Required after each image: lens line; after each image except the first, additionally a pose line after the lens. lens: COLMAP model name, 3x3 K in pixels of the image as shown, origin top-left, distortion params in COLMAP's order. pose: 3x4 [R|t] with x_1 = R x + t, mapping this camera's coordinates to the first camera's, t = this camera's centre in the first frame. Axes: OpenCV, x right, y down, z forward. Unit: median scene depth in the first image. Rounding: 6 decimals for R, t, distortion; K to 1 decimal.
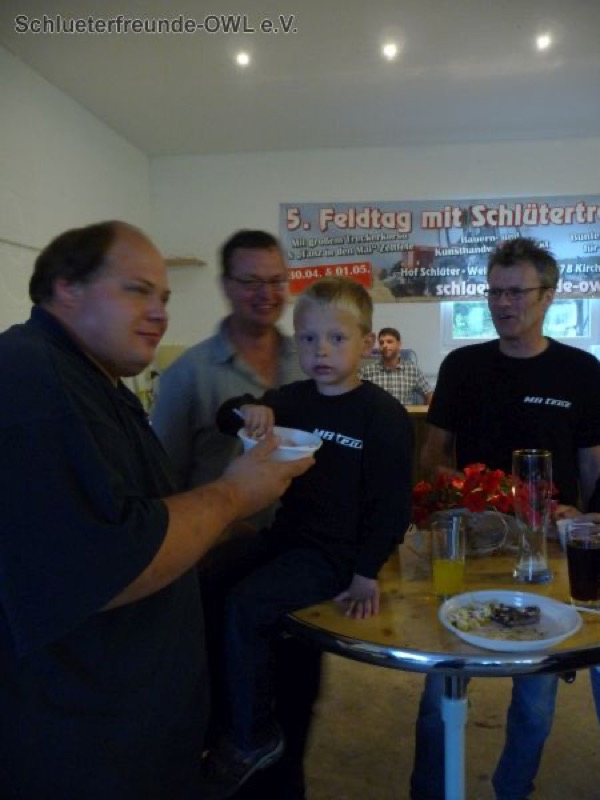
lens RADIAL K [[659.4, 0, 300.0], [0, 659.4, 400.0], [0, 0, 1]] dist [-0.046000, 0.074438]
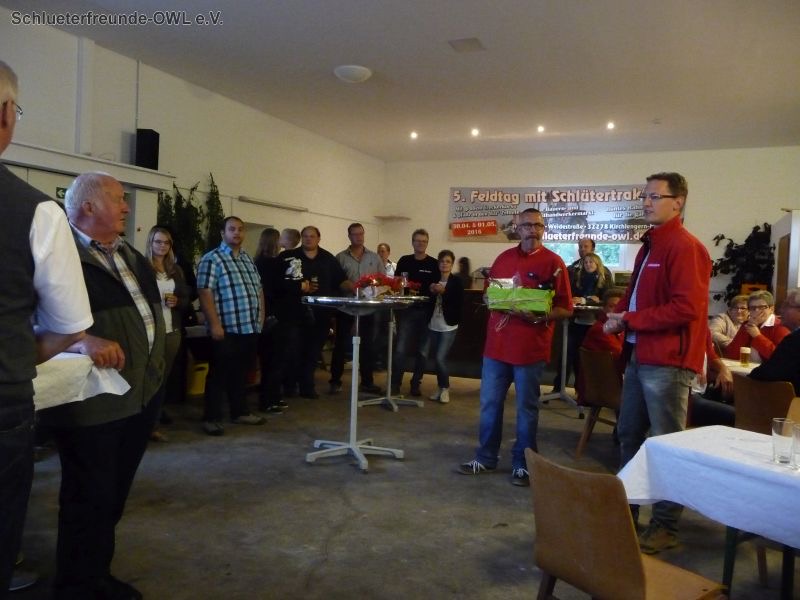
lens RADIAL K [[659.4, 0, 400.0], [0, 659.4, 300.0], [0, 0, 1]] dist [-0.046000, 0.074438]
pose [[0.952329, 0.058031, -0.299504, 0.418589], [-0.072734, 0.996621, -0.038168, 0.100801], [0.296277, 0.058132, 0.953331, -0.815697]]
